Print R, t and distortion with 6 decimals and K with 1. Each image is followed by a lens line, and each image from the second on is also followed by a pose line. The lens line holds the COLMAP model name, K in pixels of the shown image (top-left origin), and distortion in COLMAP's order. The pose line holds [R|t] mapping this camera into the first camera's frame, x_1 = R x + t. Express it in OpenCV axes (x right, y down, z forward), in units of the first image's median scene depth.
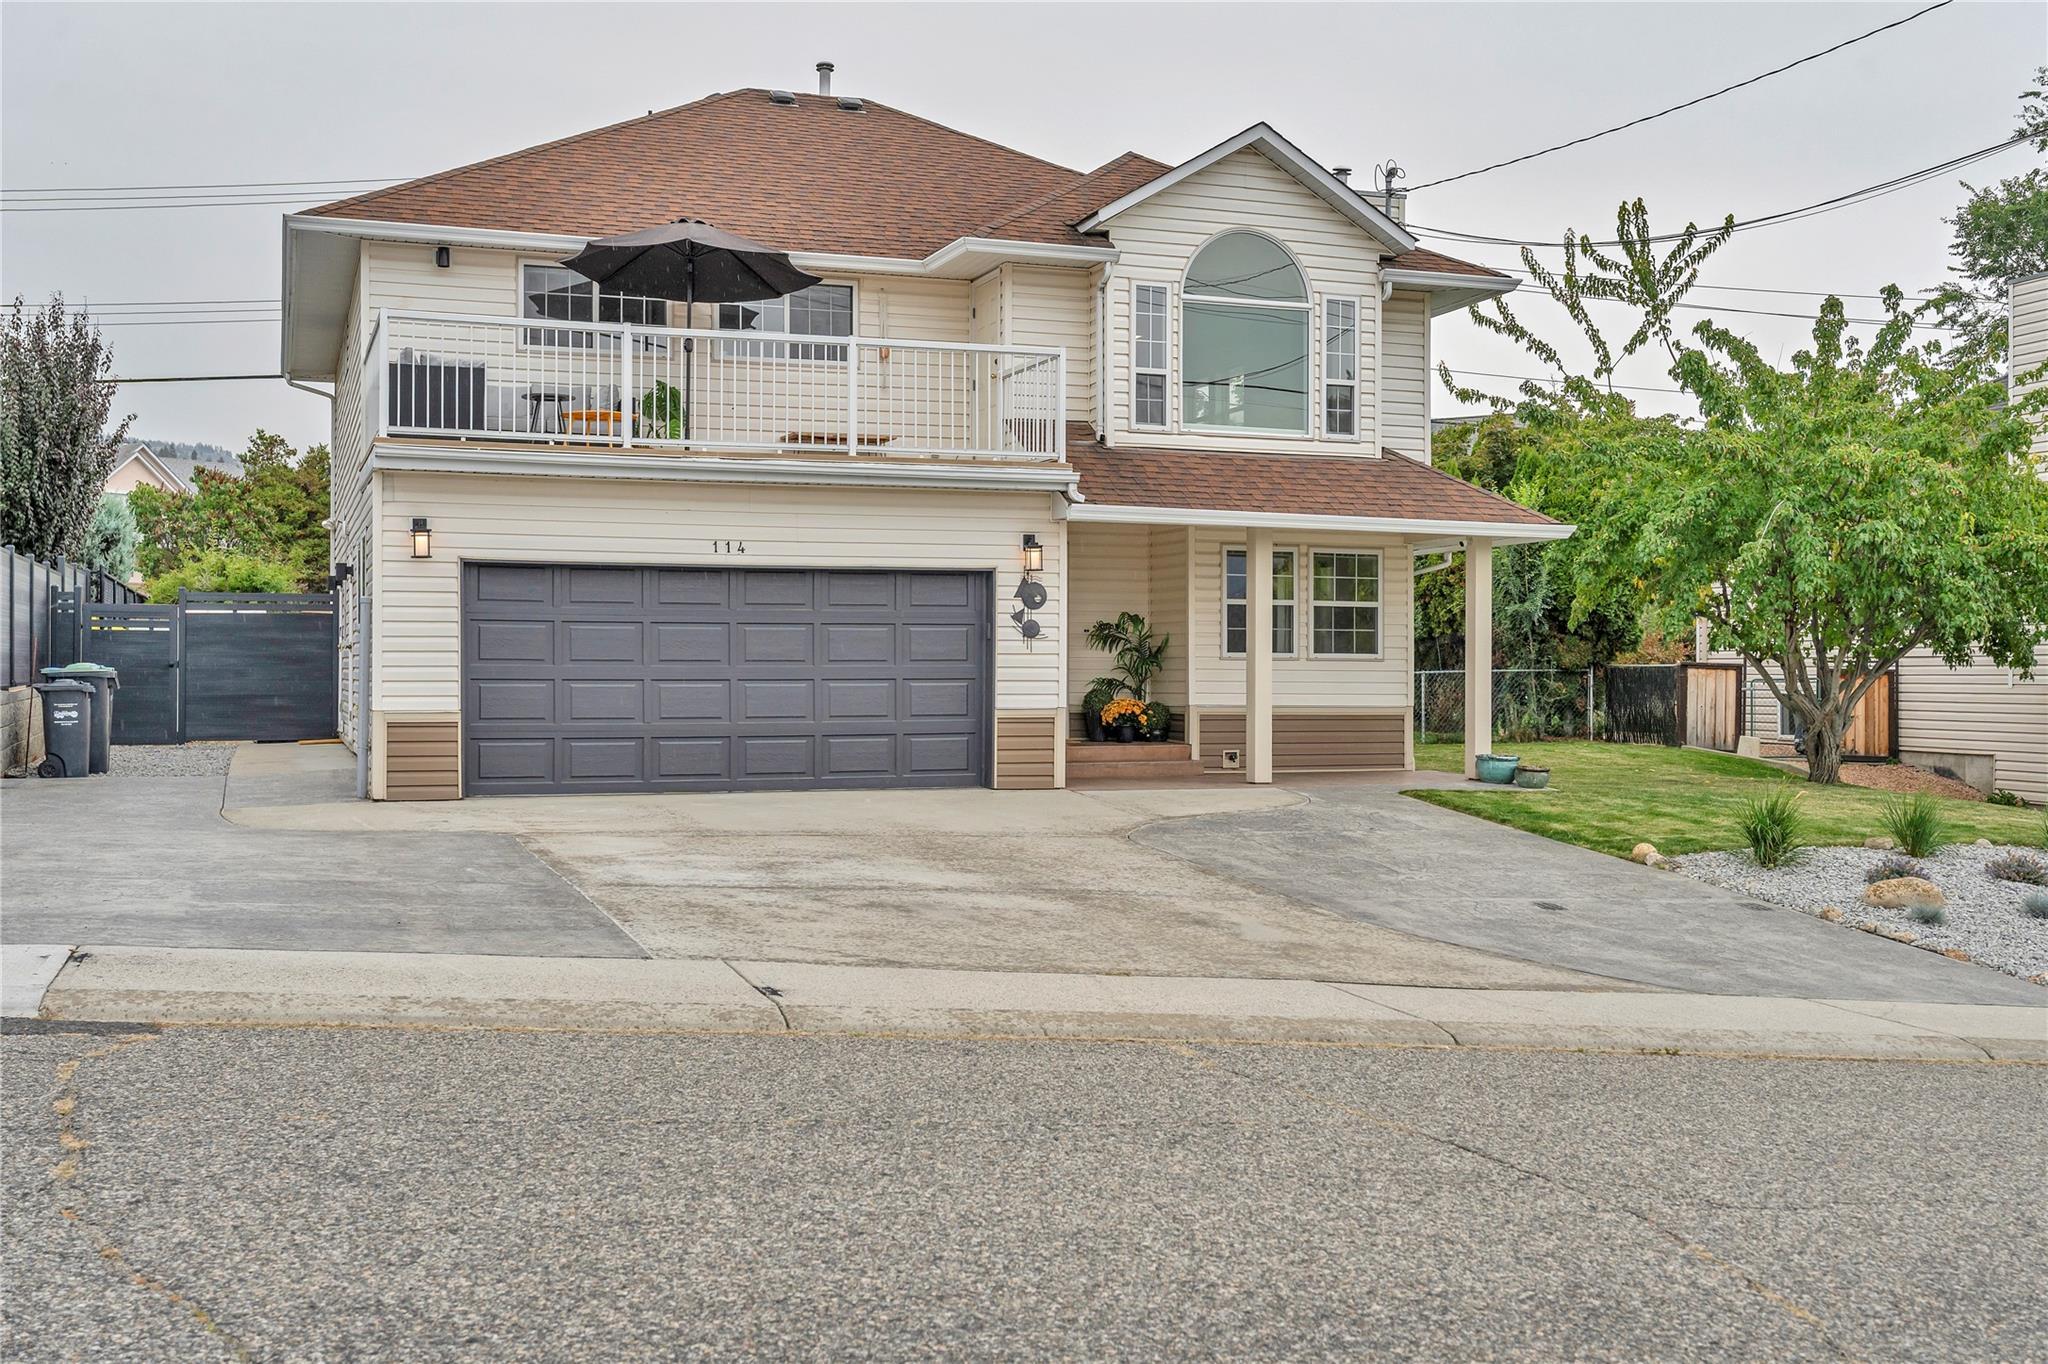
lens RADIAL K [[2074.6, 0, 1024.9], [0, 2074.6, 667.5], [0, 0, 1]] dist [0.004512, 0.009277]
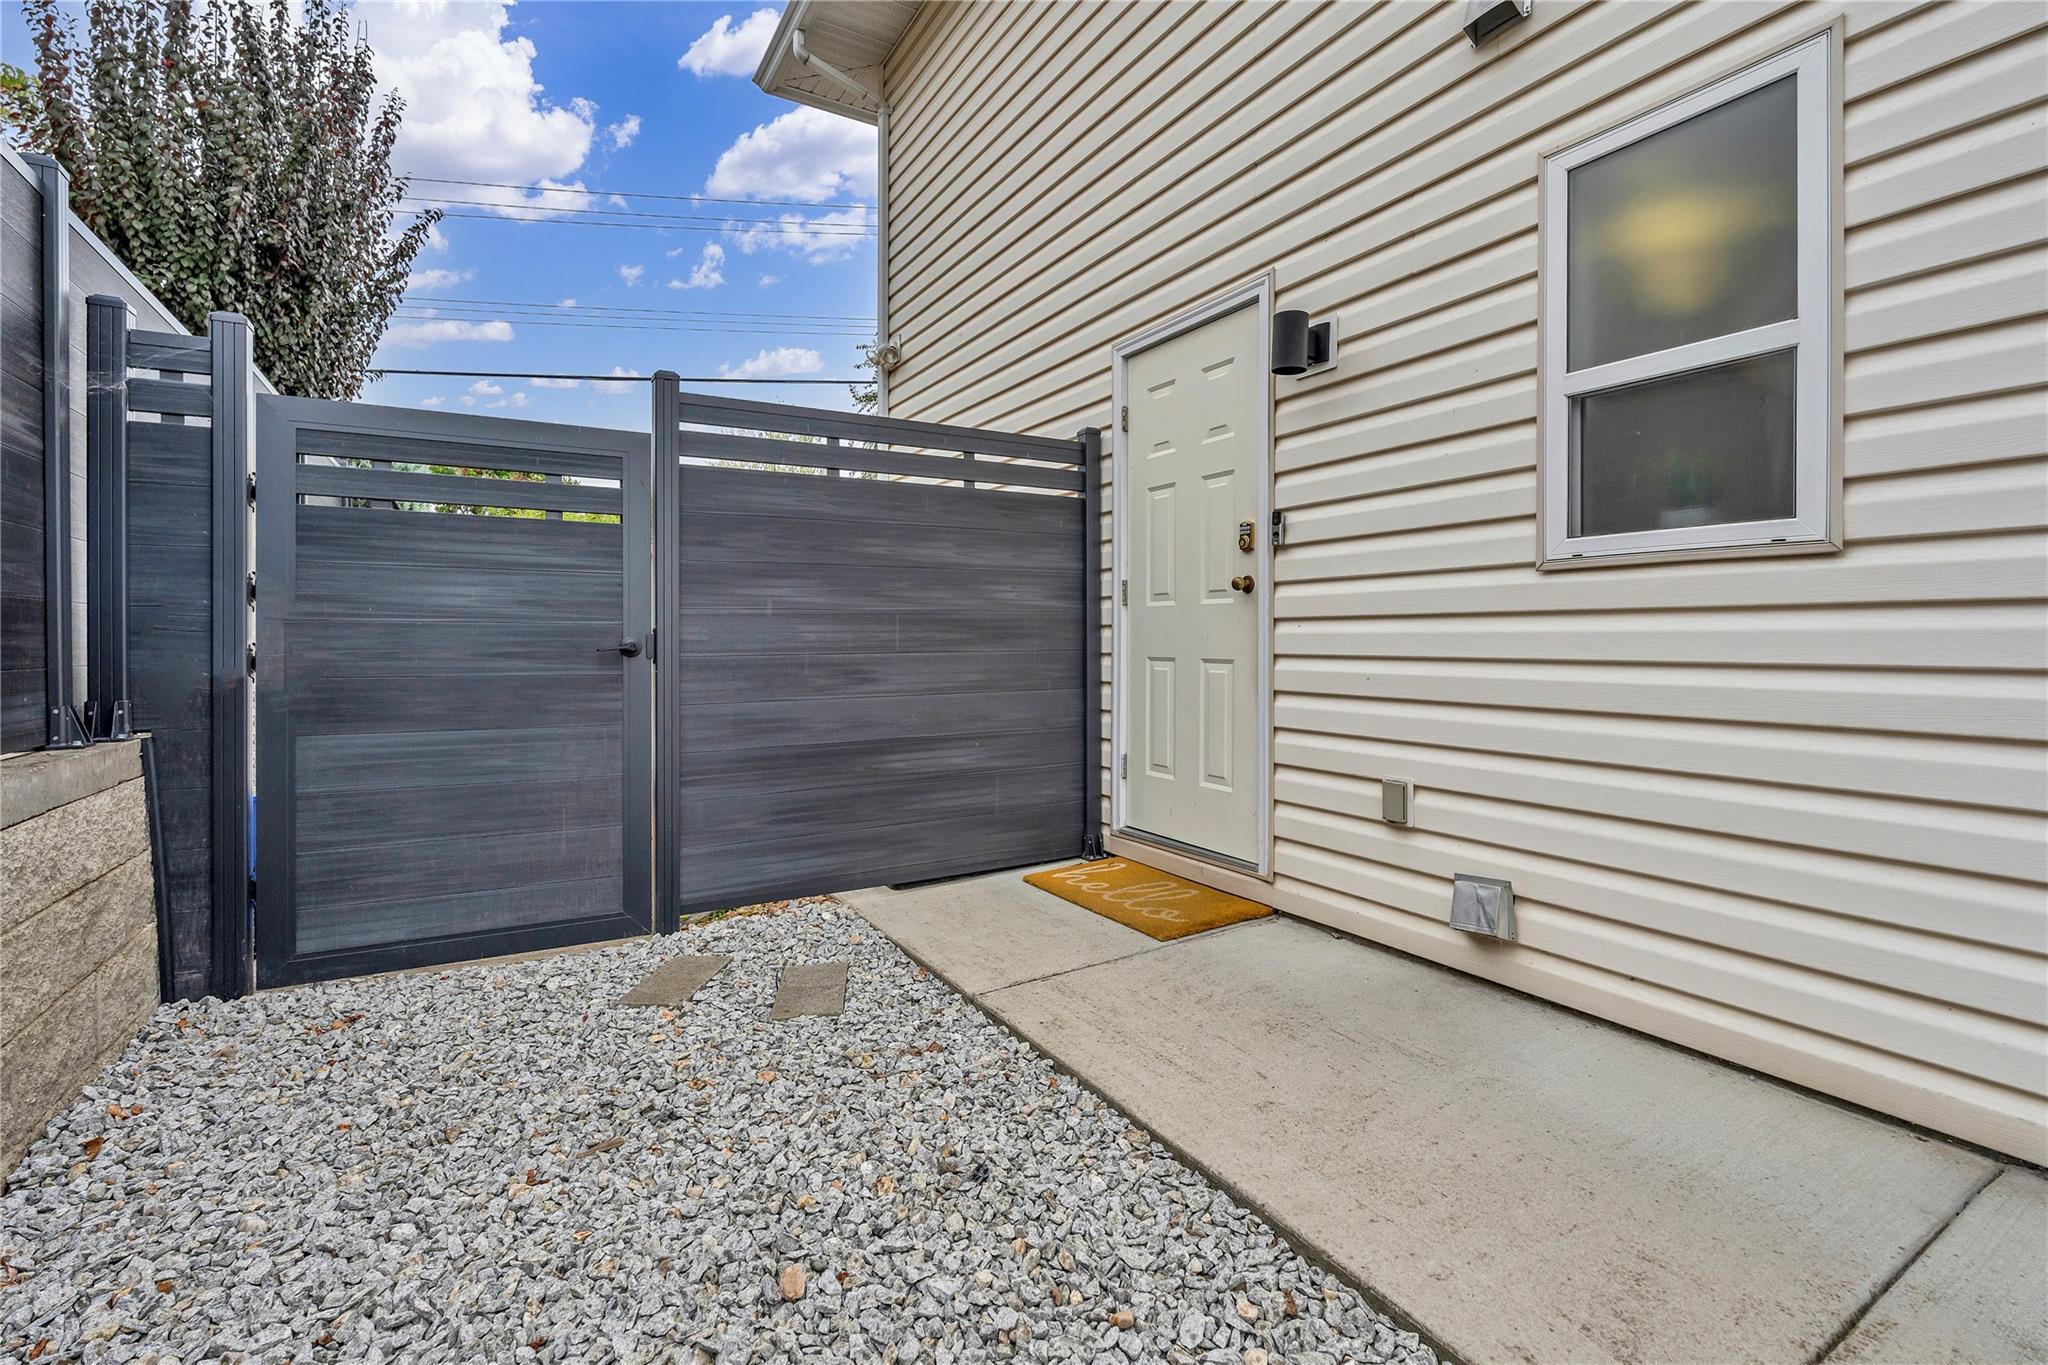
lens RADIAL K [[911.6, 0, 1025.0], [0, 911.6, 642.7], [0, 0, 1]] dist [-0.000732, -0.000081]
pose [[0.982819, -0.004287, 0.184523, -0.467497], [0.003627, 0.999986, 0.003916, -0.002527], [-0.184537, -0.003180, 0.982820, 1.067249]]
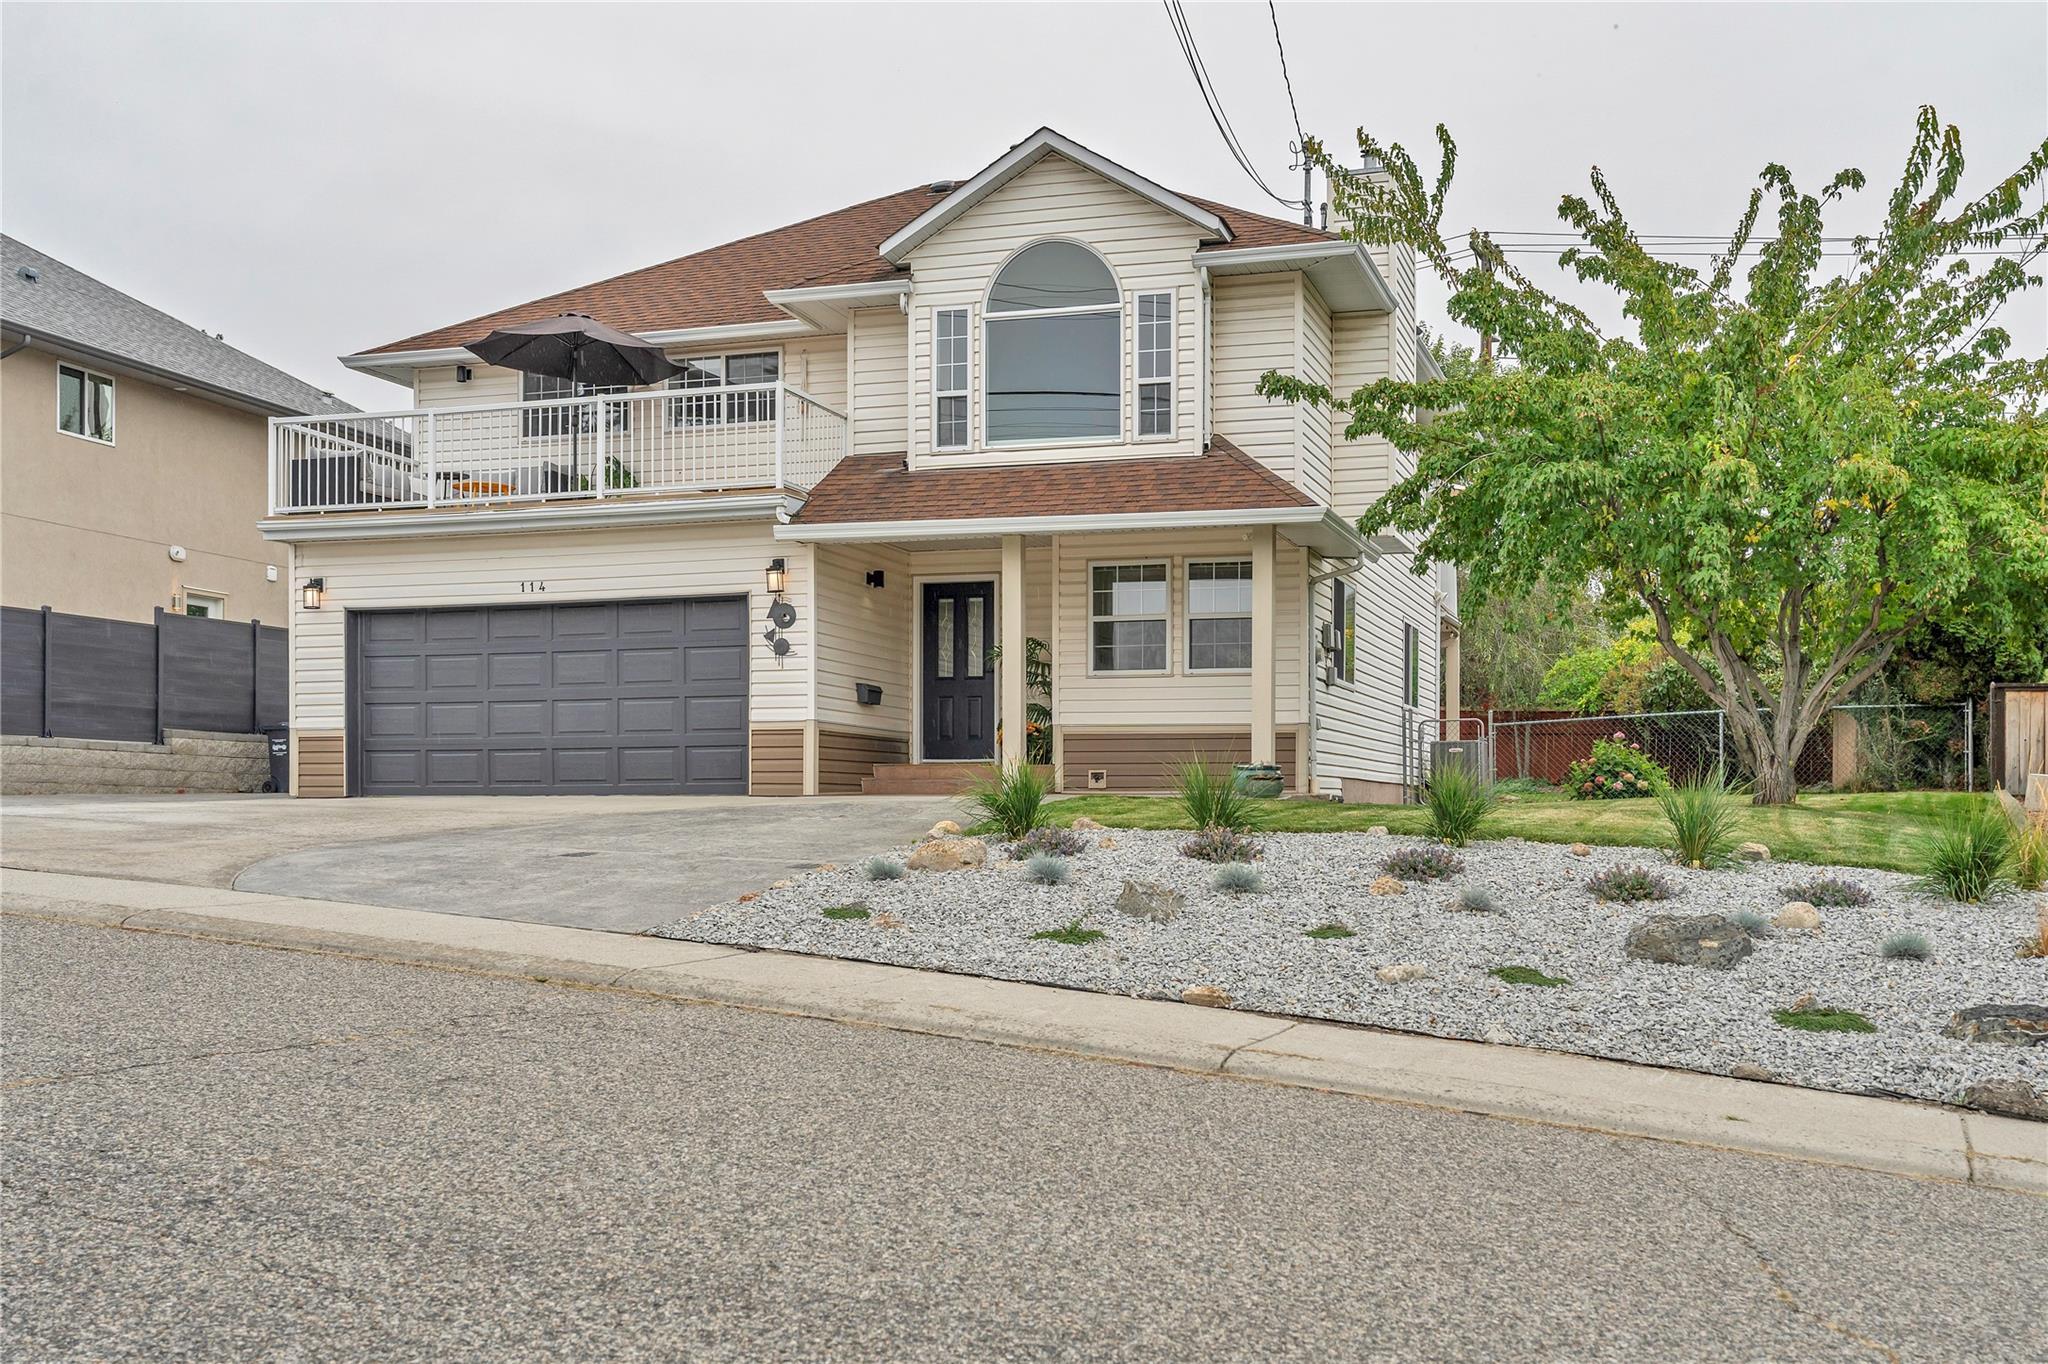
lens RADIAL K [[2086.4, 0, 1021.3], [0, 2086.4, 805.4], [0, 0, 1]] dist [0.004451, -0.001590]
pose [[0.784412, -0.005459, -0.620216, 0.723200], [0.002373, 0.999980, -0.005801, 0.065790], [0.620235, 0.003079, 0.784410, 0.216930]]
